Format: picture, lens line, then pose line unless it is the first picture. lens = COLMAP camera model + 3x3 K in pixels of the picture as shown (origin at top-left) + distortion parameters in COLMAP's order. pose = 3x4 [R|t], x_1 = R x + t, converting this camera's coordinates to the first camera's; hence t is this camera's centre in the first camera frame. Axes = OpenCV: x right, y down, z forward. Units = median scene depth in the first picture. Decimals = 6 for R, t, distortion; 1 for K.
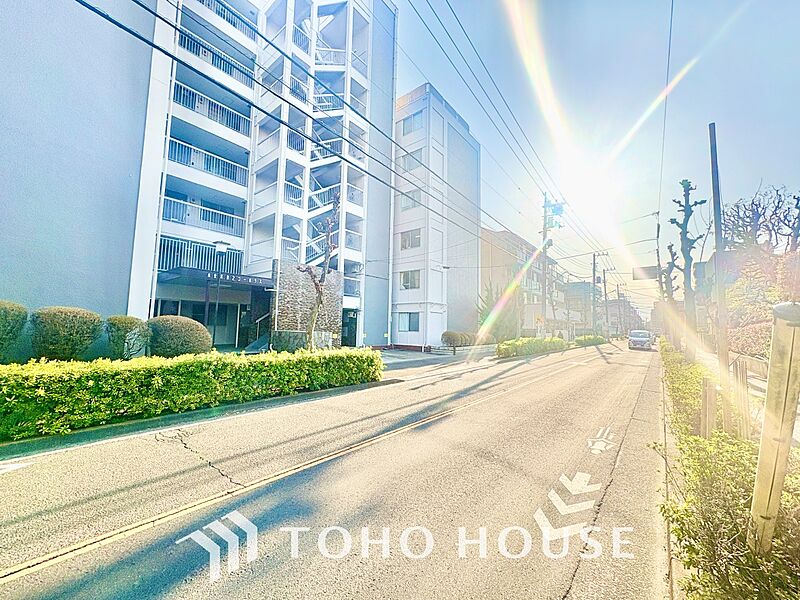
lens RADIAL K [[317.5, 0, 400.0], [0, 317.5, 300.0], [0, 0, 1]] dist [0.000902, -0.000005]
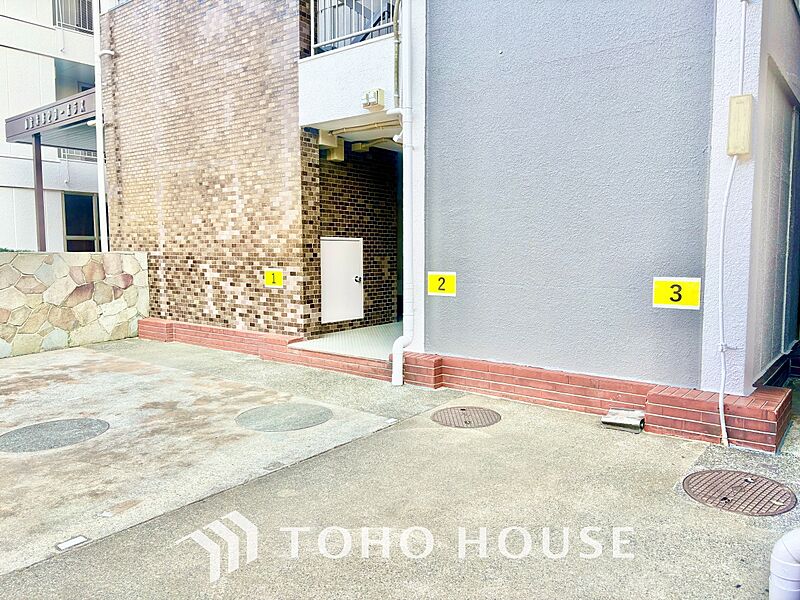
lens RADIAL K [[606.8, 0, 400.0], [0, 606.8, 300.0], [0, 0, 1]] dist [0.005131, 0.001268]
pose [[0.016179, 0.058462, -0.998159, 0.165027], [0.085679, 0.994536, 0.059638, 0.102375], [0.996191, -0.086486, 0.011082, 0.988963]]
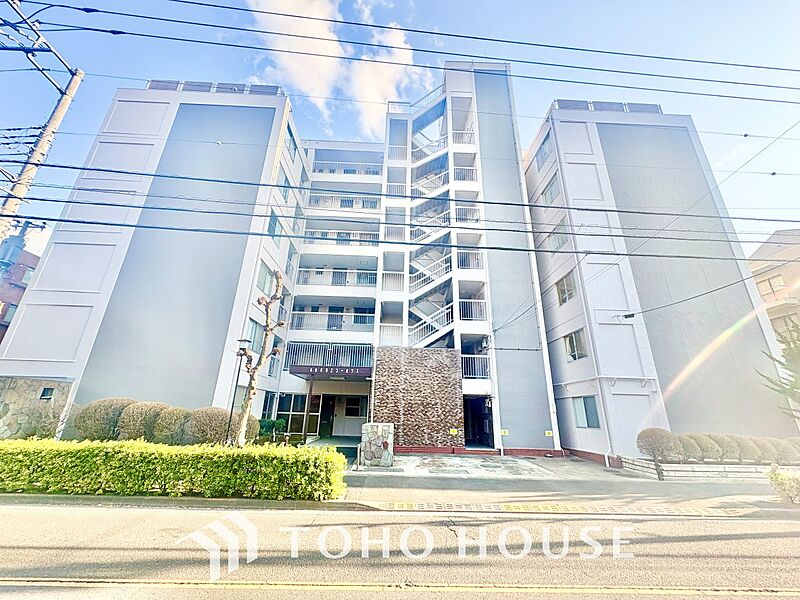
lens RADIAL K [[317.5, 0, 400.0], [0, 317.5, 300.0], [0, 0, 1]] dist [0.000902, -0.000005]
pose [[0.658233, -0.261533, -0.705925, 0.324112], [0.056042, 0.952136, -0.300494, 0.029057], [0.750726, 0.158234, 0.641384, 0.312588]]
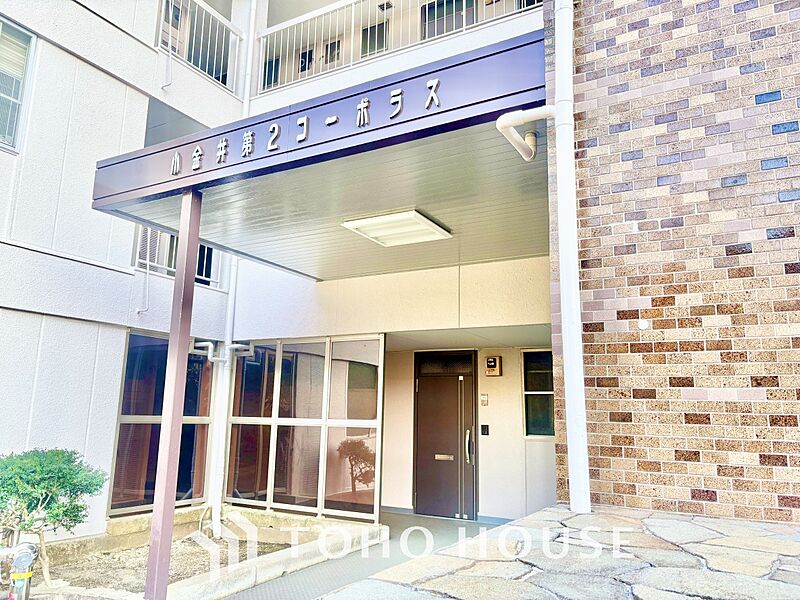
lens RADIAL K [[606.8, 0, 400.0], [0, 606.8, 300.0], [0, 0, 1]] dist [0.005131, 0.001268]
pose [[0.174602, -0.207313, -0.962567, -0.170690], [0.070724, 0.977699, -0.197743, 0.052334], [0.982096, -0.033551, 0.185370, 0.710773]]
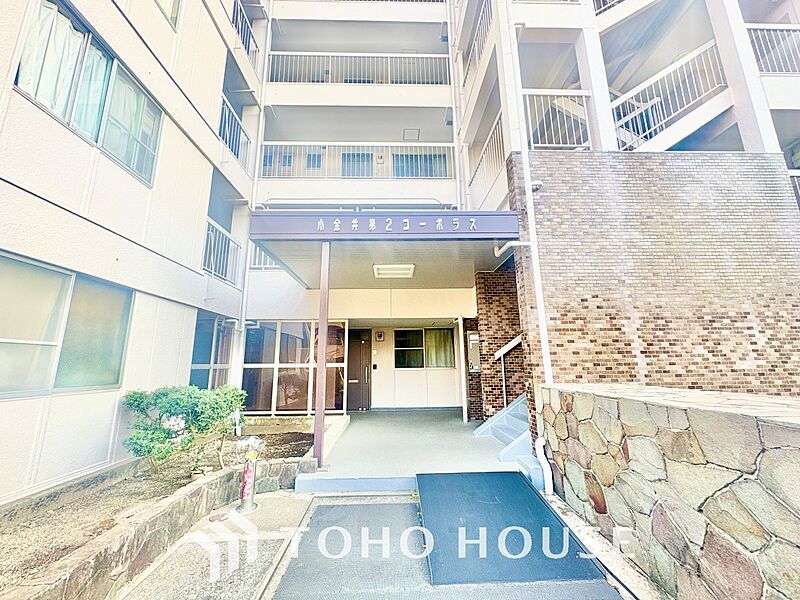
lens RADIAL K [[317.5, 0, 400.0], [0, 317.5, 300.0], [0, 0, 1]] dist [0.000902, -0.000005]
pose [[0.656728, -0.183455, -0.731473, -0.205556], [0.096325, 0.982420, -0.159911, 0.043500], [0.747950, 0.034559, 0.662854, 0.562139]]
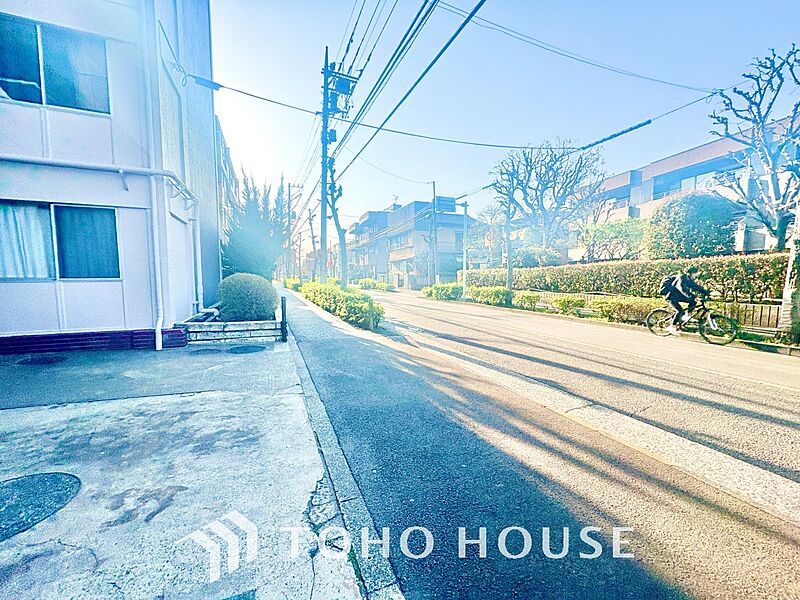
lens RADIAL K [[317.5, 0, 400.0], [0, 317.5, 300.0], [0, 0, 1]] dist [0.000902, -0.000005]
pose [[0.470970, -0.089410, 0.877606, -0.078466], [-0.068326, 0.988164, 0.137341, 0.067935], [-0.879499, -0.124647, 0.459287, 0.713393]]
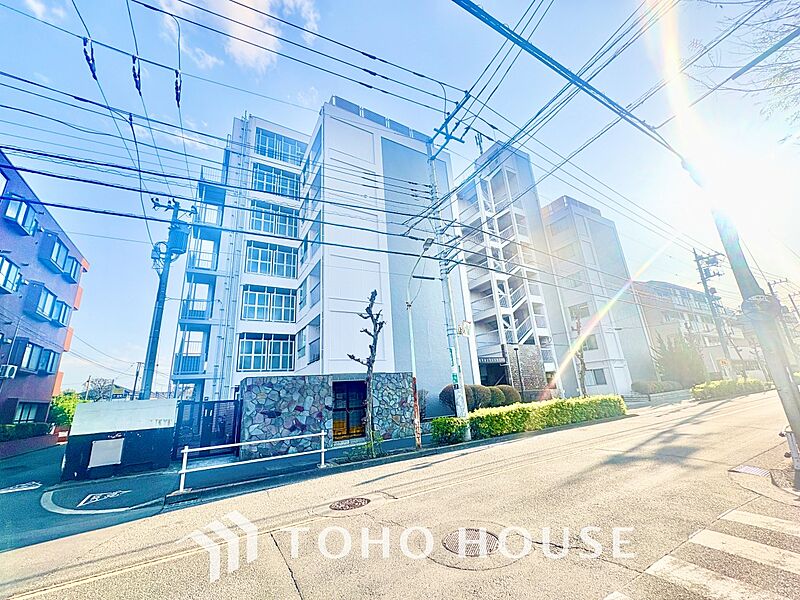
lens RADIAL K [[317.5, 0, 400.0], [0, 317.5, 300.0], [0, 0, 1]] dist [0.000902, -0.000005]
pose [[0.934198, -0.179430, -0.308348, -0.273874], [0.115773, 0.970015, -0.213701, -0.051695], [0.337446, 0.163941, 0.926959, -0.504054]]
